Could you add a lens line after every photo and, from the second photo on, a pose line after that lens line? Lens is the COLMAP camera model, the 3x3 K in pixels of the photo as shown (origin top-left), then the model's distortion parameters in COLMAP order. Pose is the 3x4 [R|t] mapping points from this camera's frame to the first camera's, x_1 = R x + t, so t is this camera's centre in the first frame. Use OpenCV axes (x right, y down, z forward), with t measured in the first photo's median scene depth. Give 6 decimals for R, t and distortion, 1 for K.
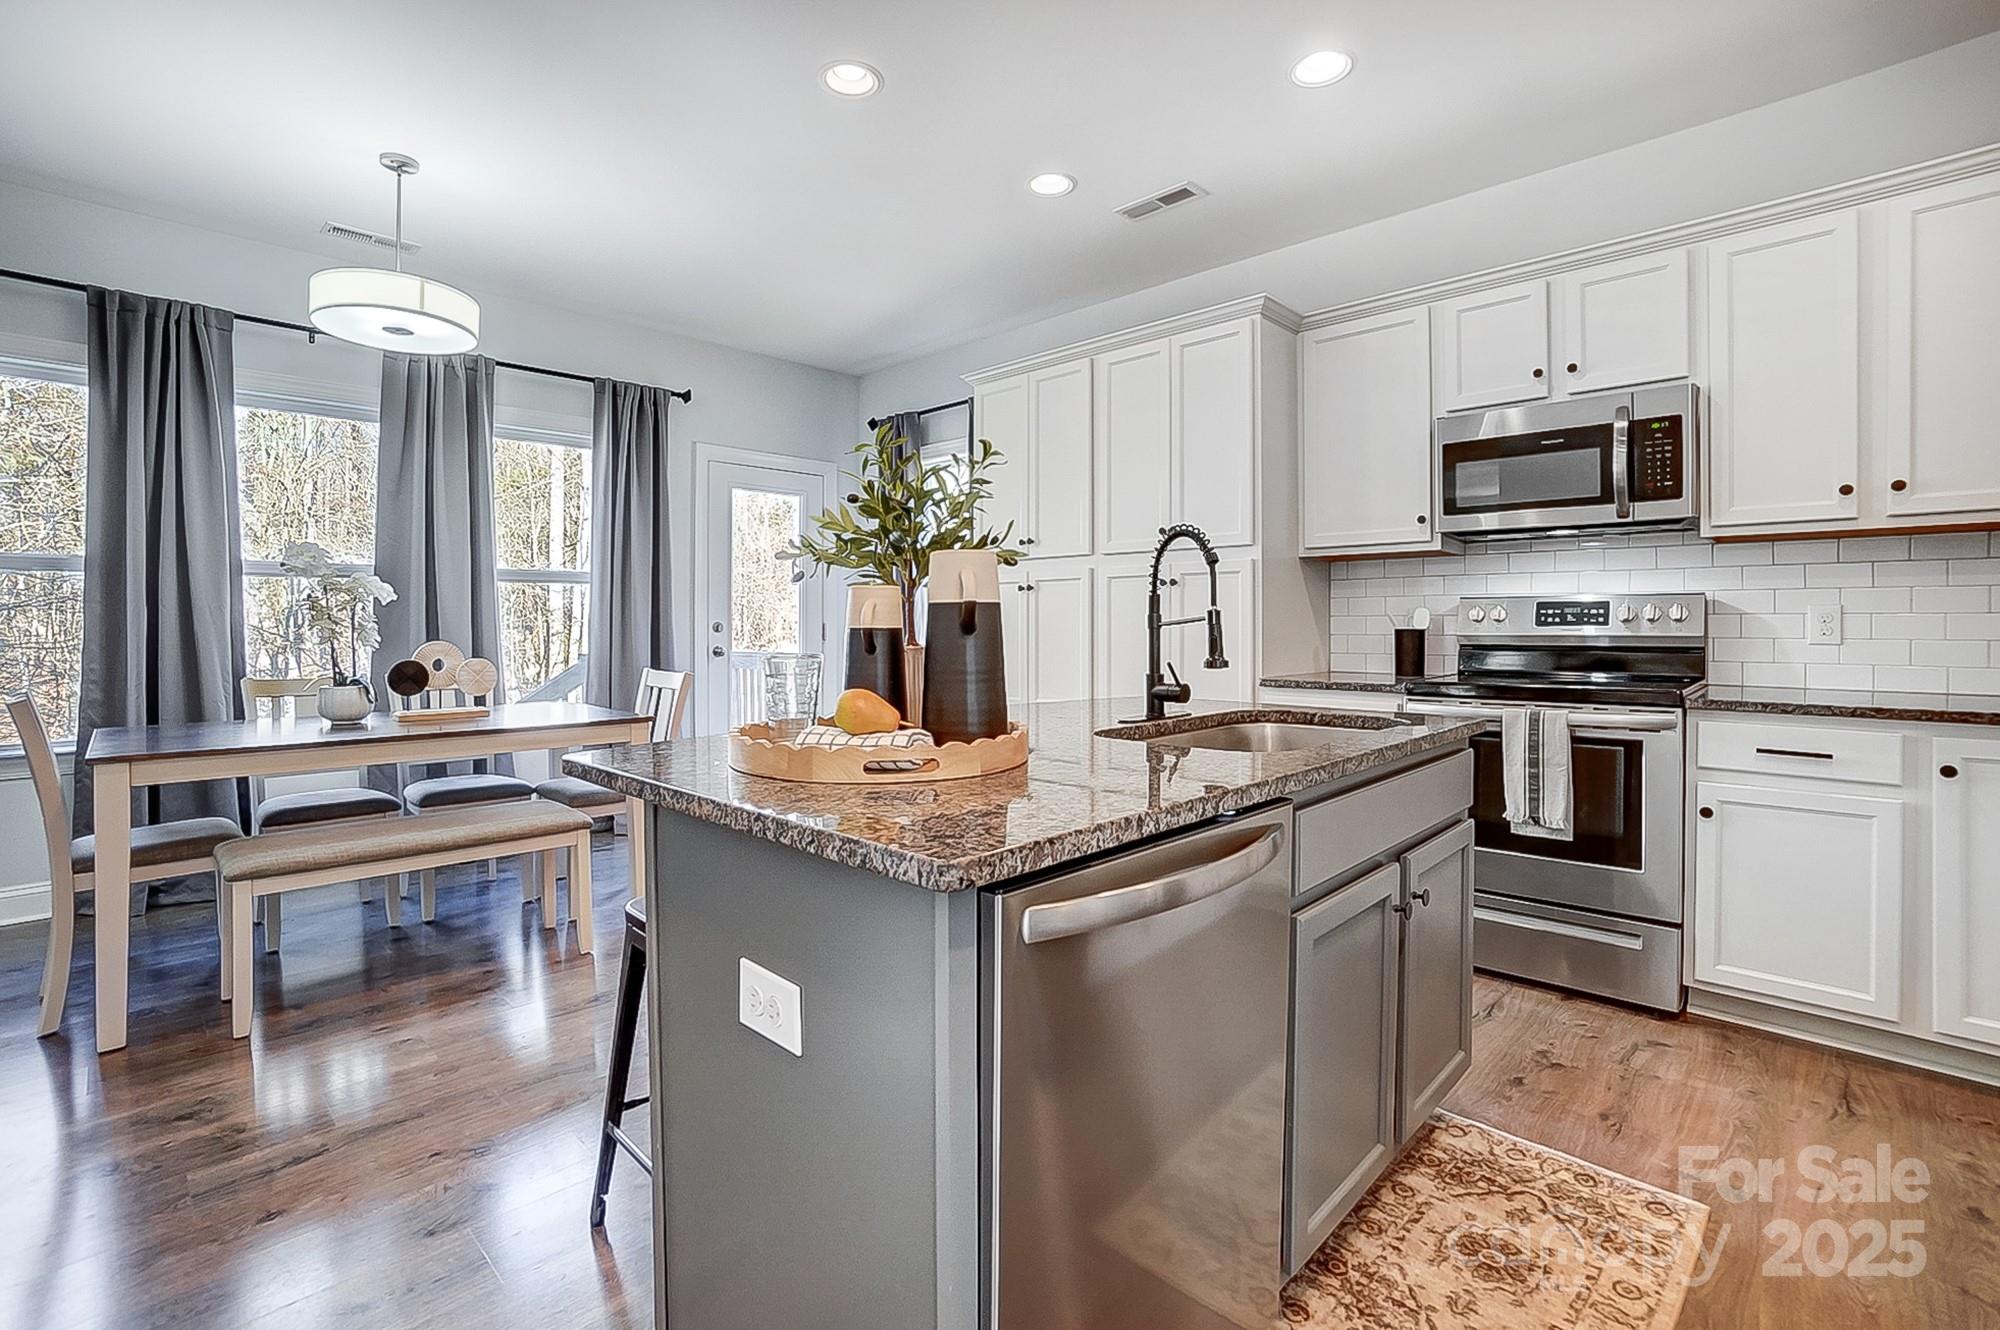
lens RADIAL K [[898.0, 0, 1001.8], [0, 898.0, 657.0], [0, 0, 1]] dist [-0.044145, 0.000233]
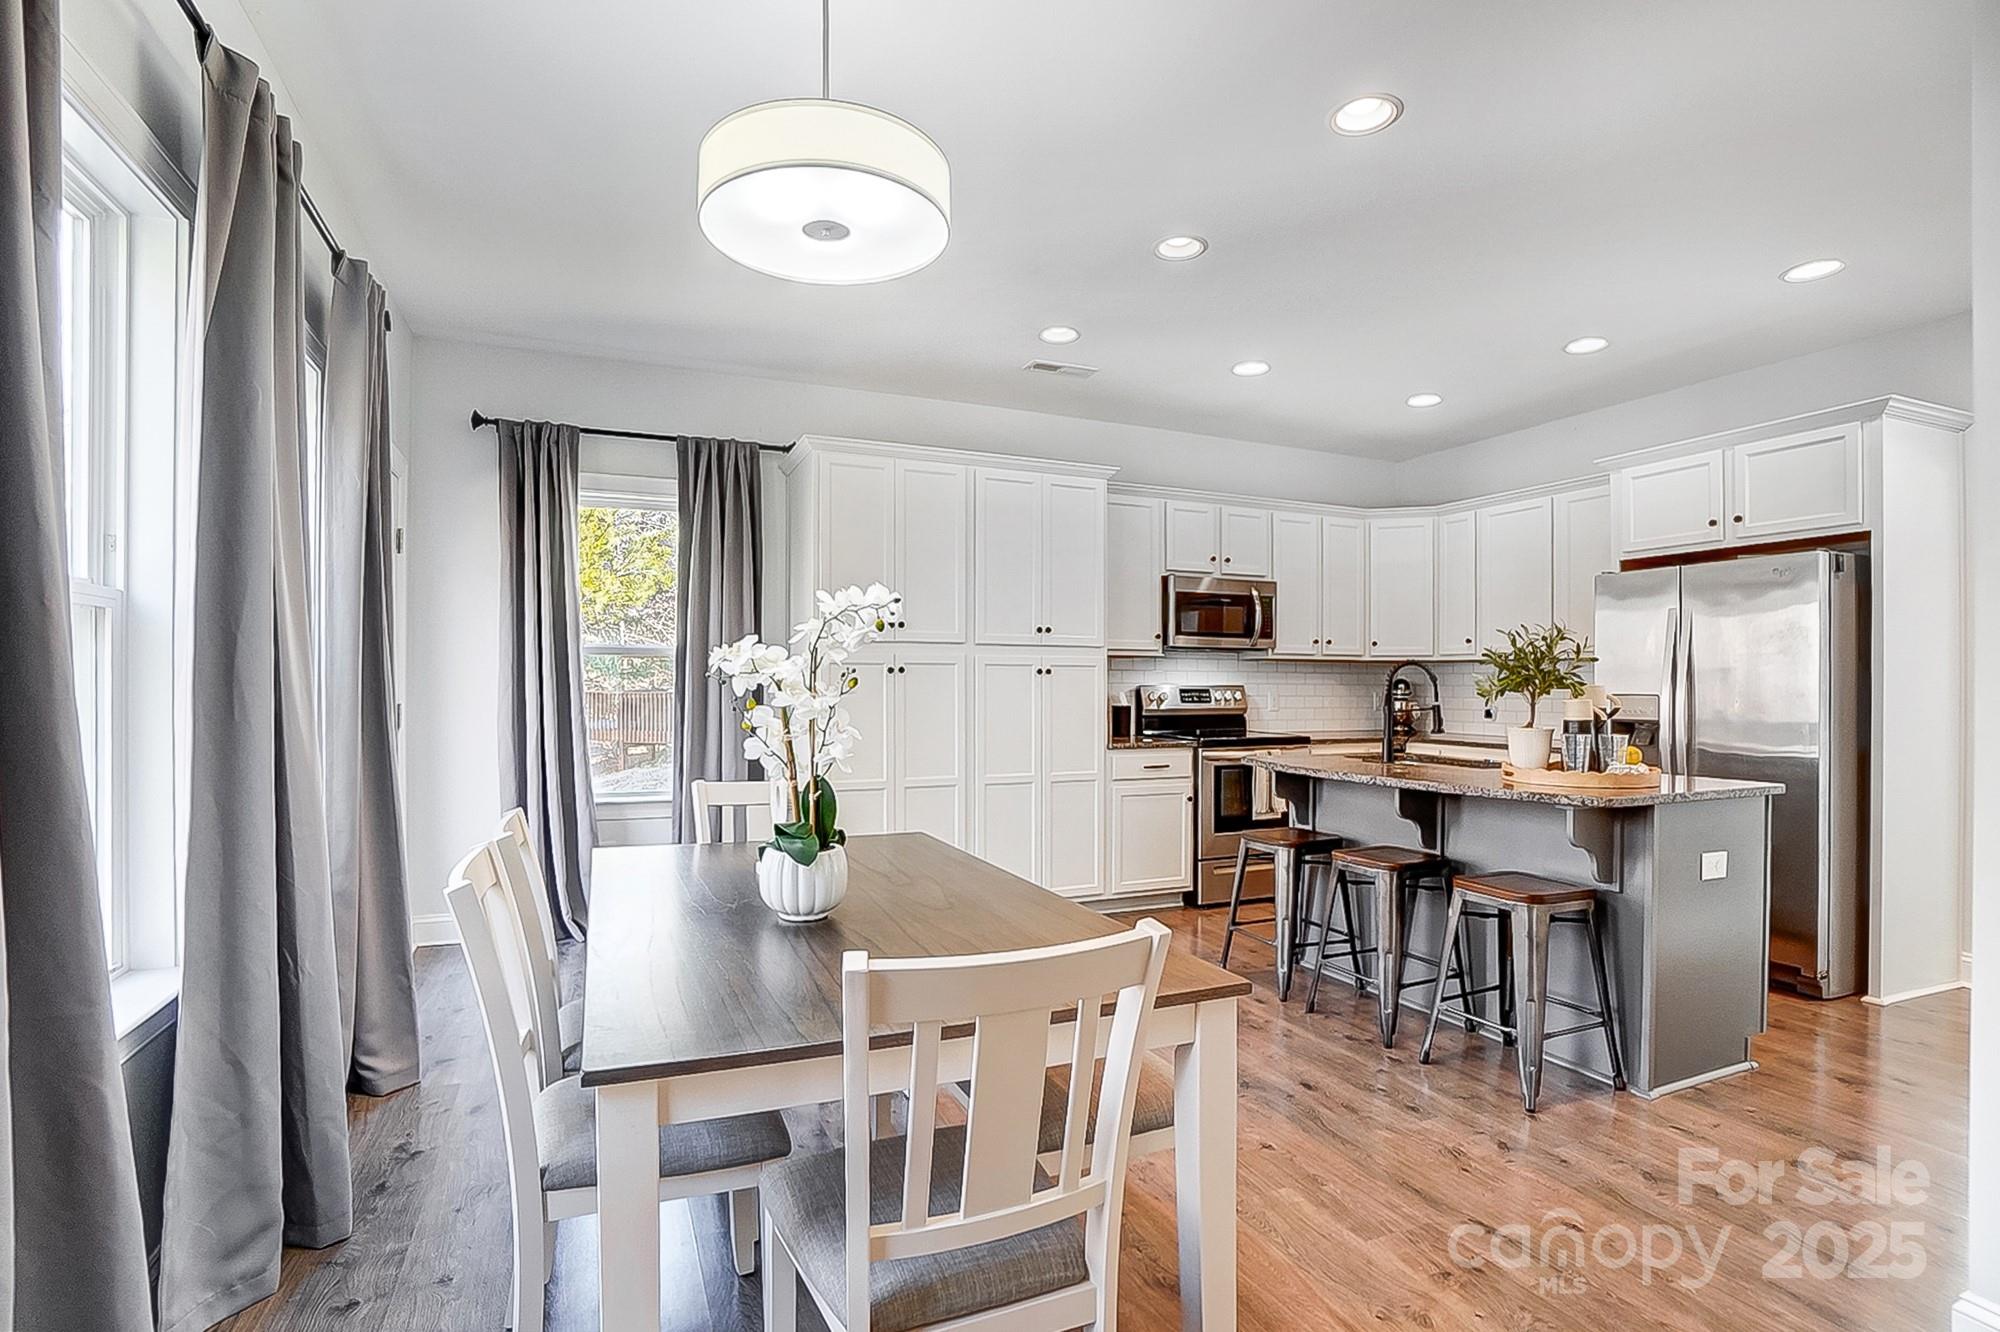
lens RADIAL K [[961.5, 0, 992.9], [0, 961.5, 681.3], [0, 0, 1]] dist [-0.054433, 0.021030]
pose [[0.382982, 0.005101, 0.923742, -1.270731], [0.029267, 0.999416, -0.017653, -0.057636], [-0.923292, 0.033796, 0.382609, 0.662547]]
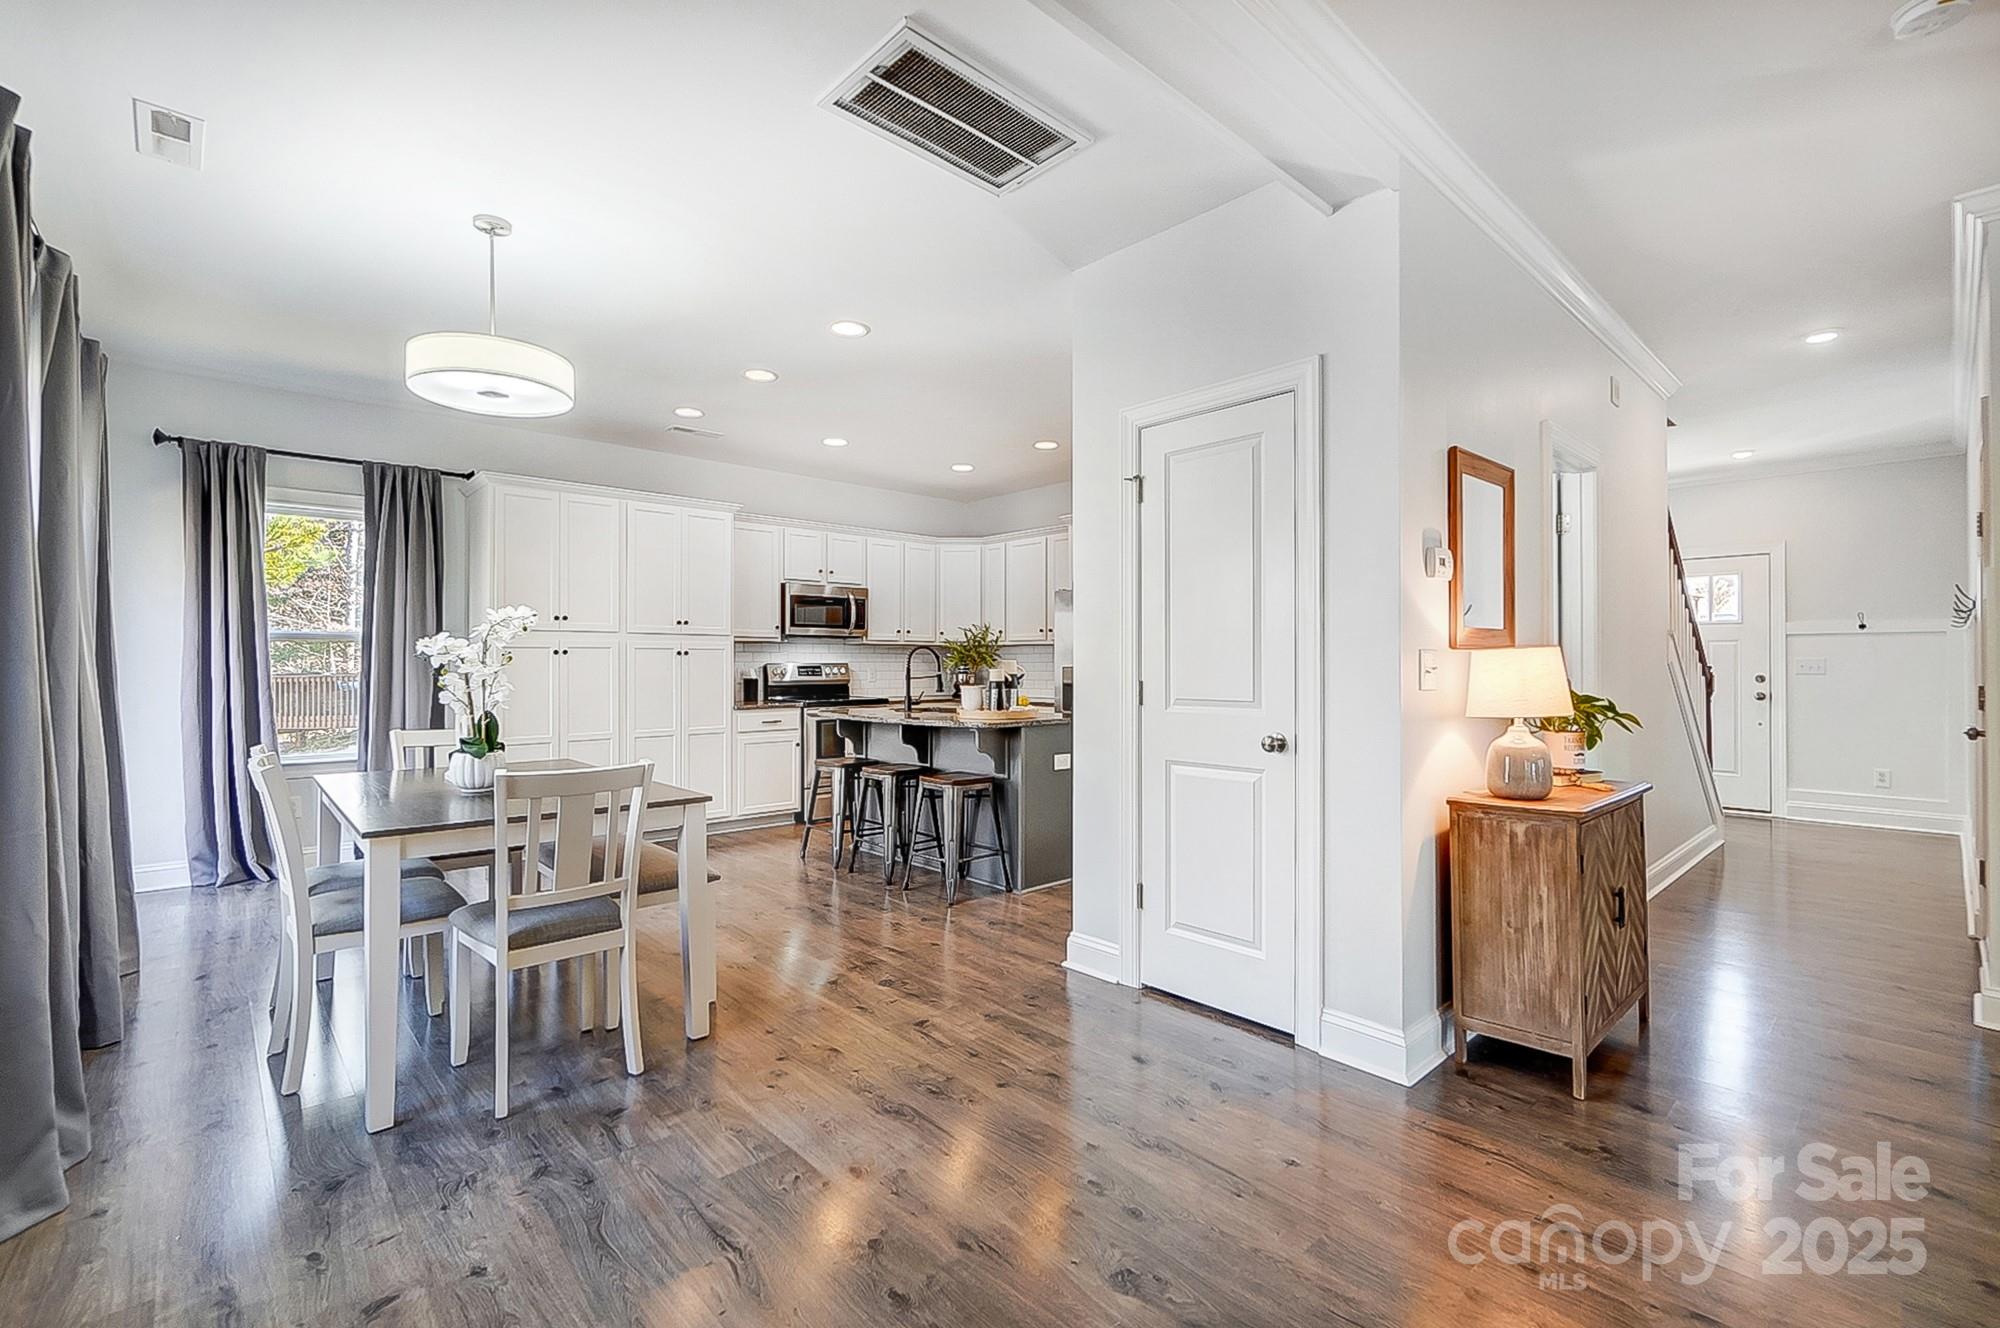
lens RADIAL K [[880.8, 0, 1001.4], [0, 880.8, 653.5], [0, 0, 1]] dist [-0.001001, -0.000076]
pose [[0.057991, 0.013851, 0.998221, -1.707950], [0.038347, 0.999135, -0.016091, -0.039096], [-0.997580, 0.039212, 0.057409, 0.363207]]
